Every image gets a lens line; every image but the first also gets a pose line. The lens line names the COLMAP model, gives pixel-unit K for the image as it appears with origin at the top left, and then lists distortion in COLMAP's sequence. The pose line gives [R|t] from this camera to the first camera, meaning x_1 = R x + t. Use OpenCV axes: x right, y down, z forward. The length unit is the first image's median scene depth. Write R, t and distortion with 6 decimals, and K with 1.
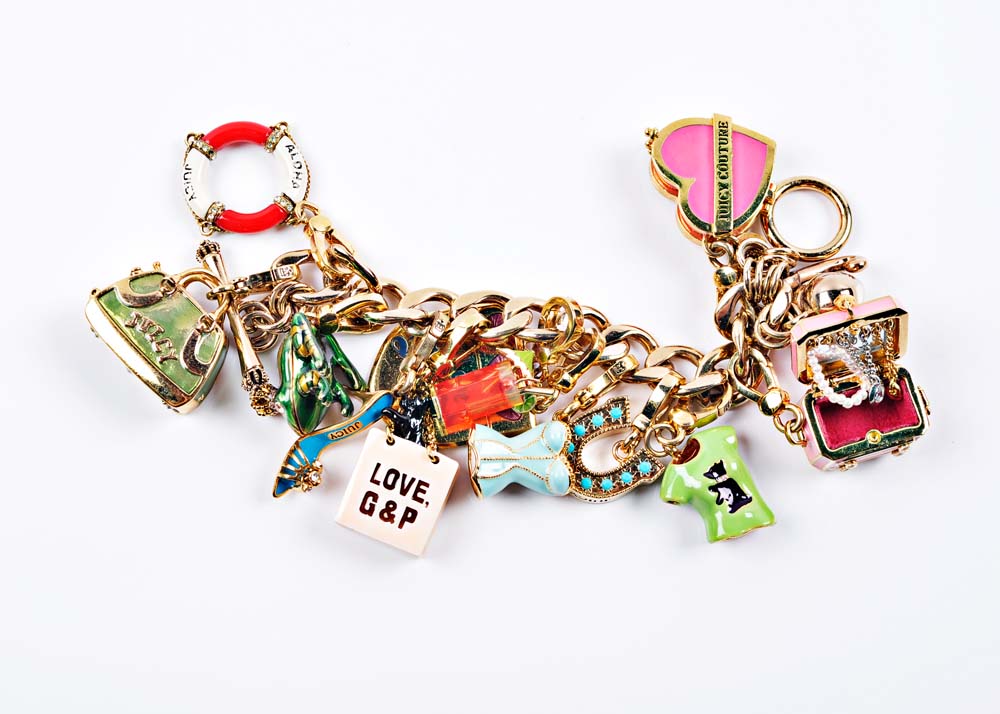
lens RADIAL K [[1887.9, 0, 473.4], [0, 1887.9, 357.1], [0, 0, 1]] dist [0.013504, 0.094687]
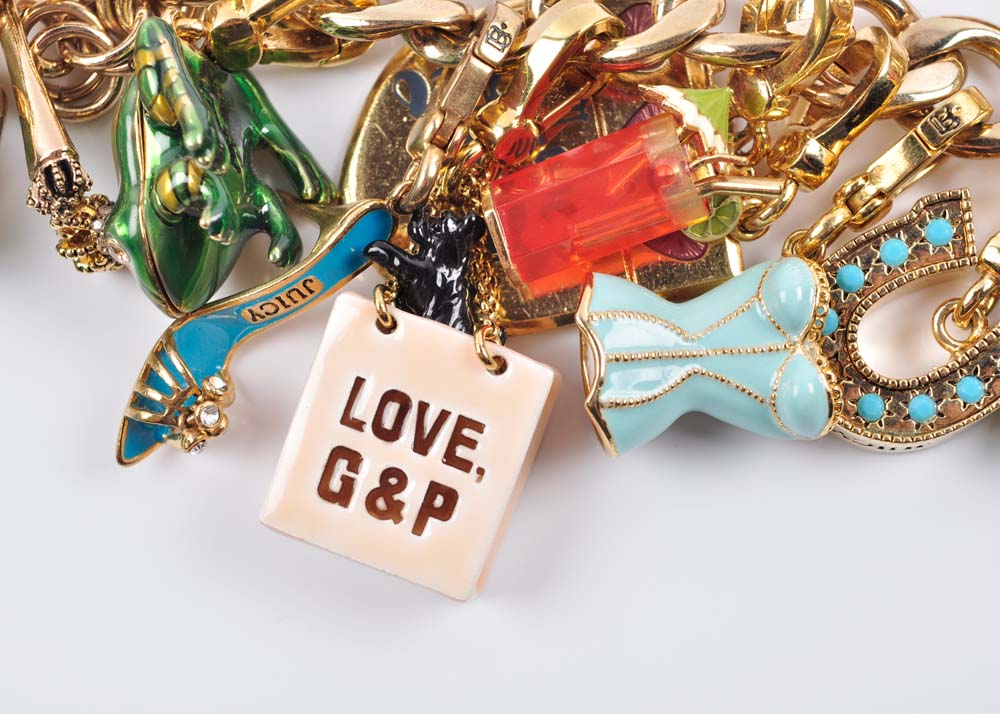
lens RADIAL K [[2534.7, 0, 500.0], [0, 2534.7, 357.0], [0, 0, 1]] dist [0.046848, 0.293887]
pose [[0.996460, -0.035199, -0.076346, 0.022106], [0.040924, 0.996361, 0.074769, 0.011616], [0.073436, -0.077629, 0.994274, 0.447376]]
